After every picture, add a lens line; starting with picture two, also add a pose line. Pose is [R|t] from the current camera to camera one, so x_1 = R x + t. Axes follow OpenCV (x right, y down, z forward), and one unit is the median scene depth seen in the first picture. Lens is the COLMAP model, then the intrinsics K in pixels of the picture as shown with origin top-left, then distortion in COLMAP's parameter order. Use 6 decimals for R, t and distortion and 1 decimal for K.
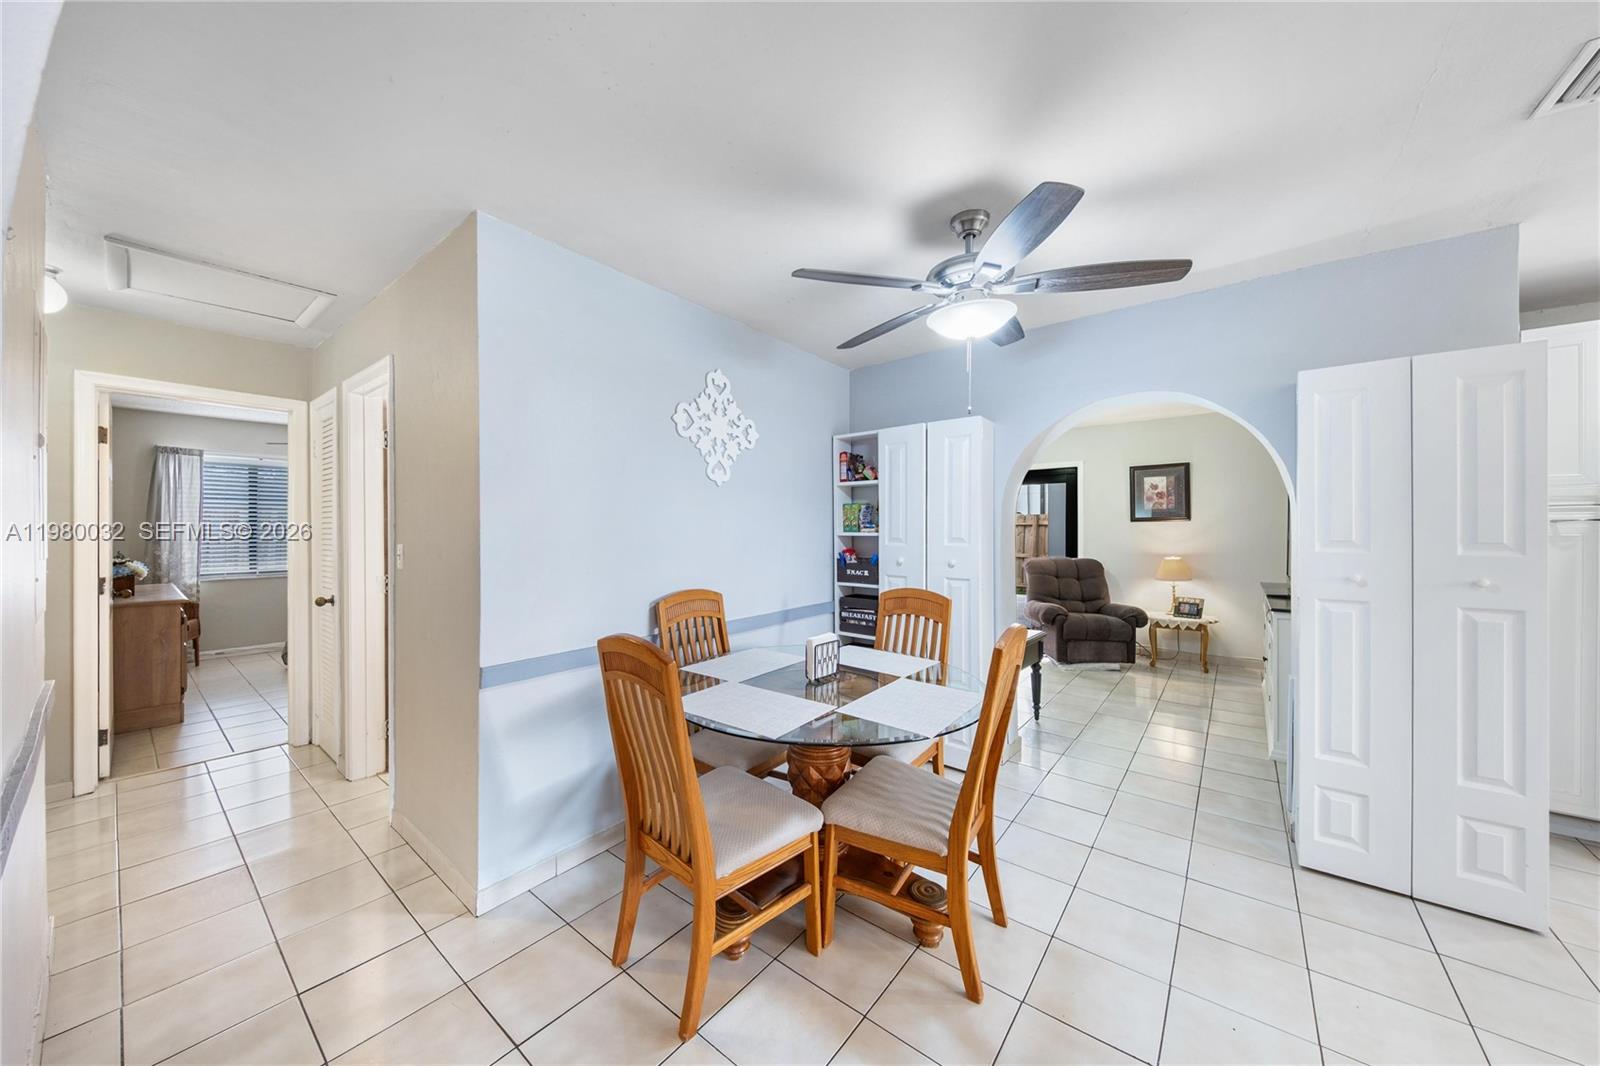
lens RADIAL K [[561.3, 0, 793.1], [0, 561.3, 524.5], [0, 0, 1]] dist [-0.007048, -0.000488]
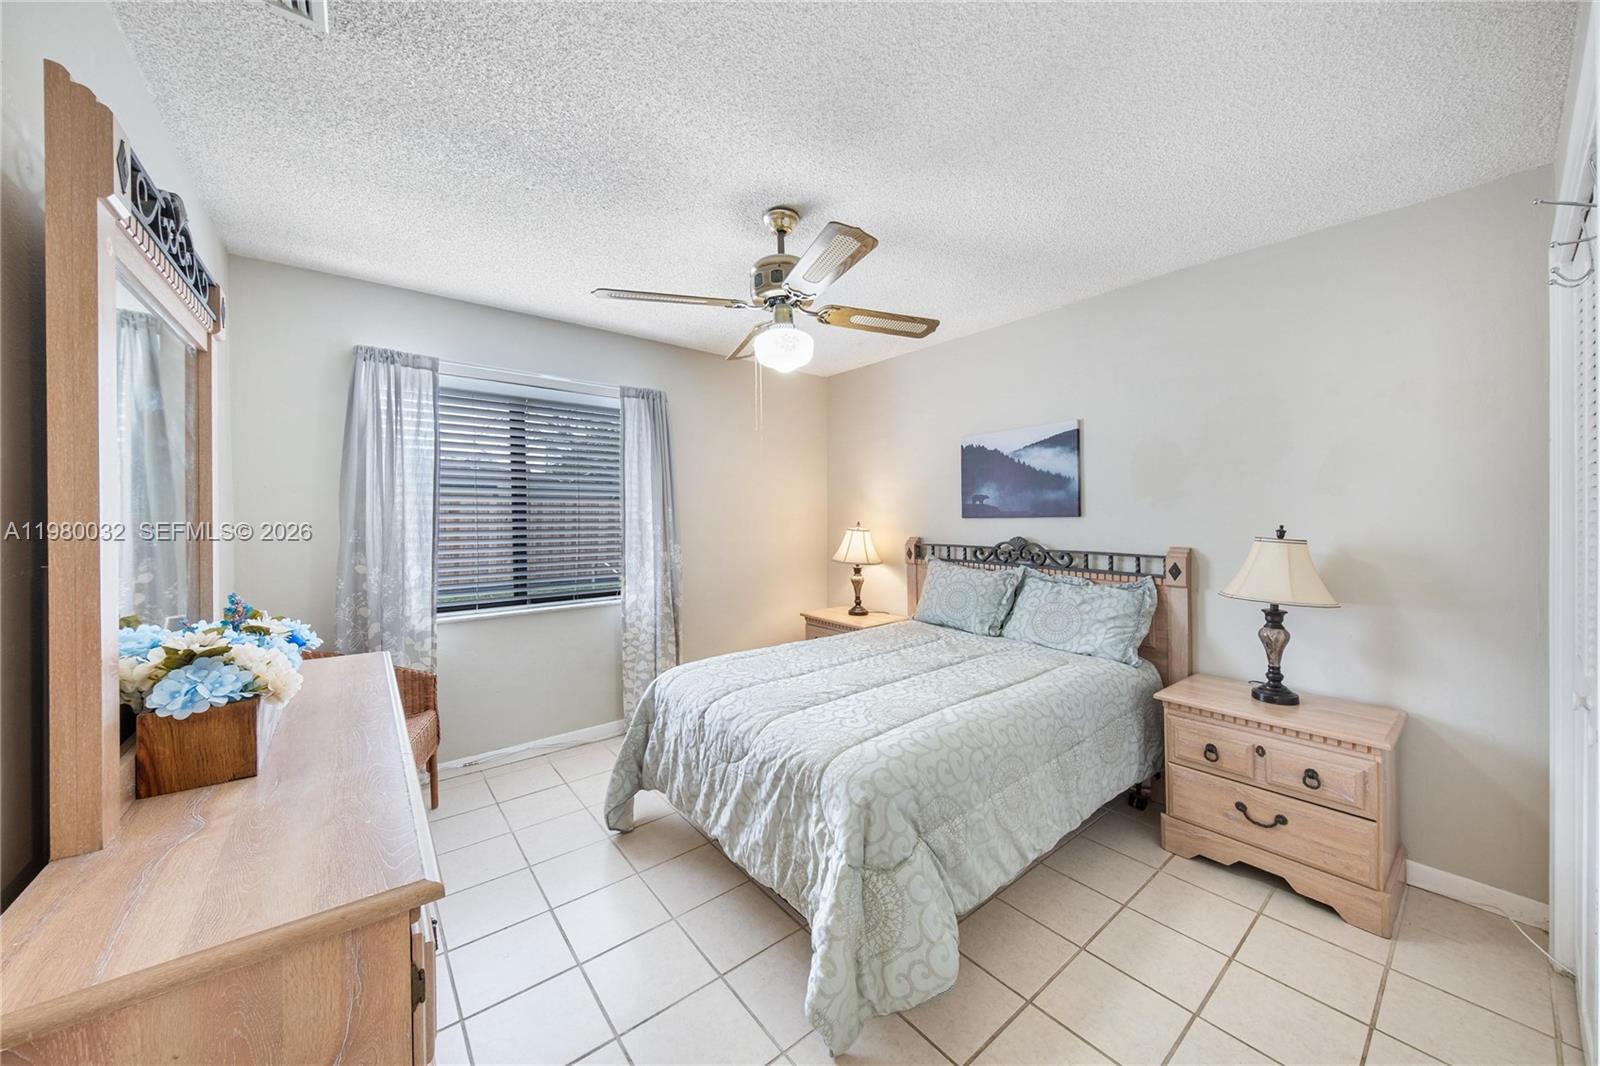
lens RADIAL K [[561.3, 0, 806.5], [0, 561.3, 524.1], [0, 0, 1]] dist [-0.007048, -0.000488]
pose [[0.974036, -0.008013, -0.226253, -0.646003], [0.011132, 0.999860, 0.012514, 0.010467], [0.226121, -0.014708, 0.973988, 0.603644]]
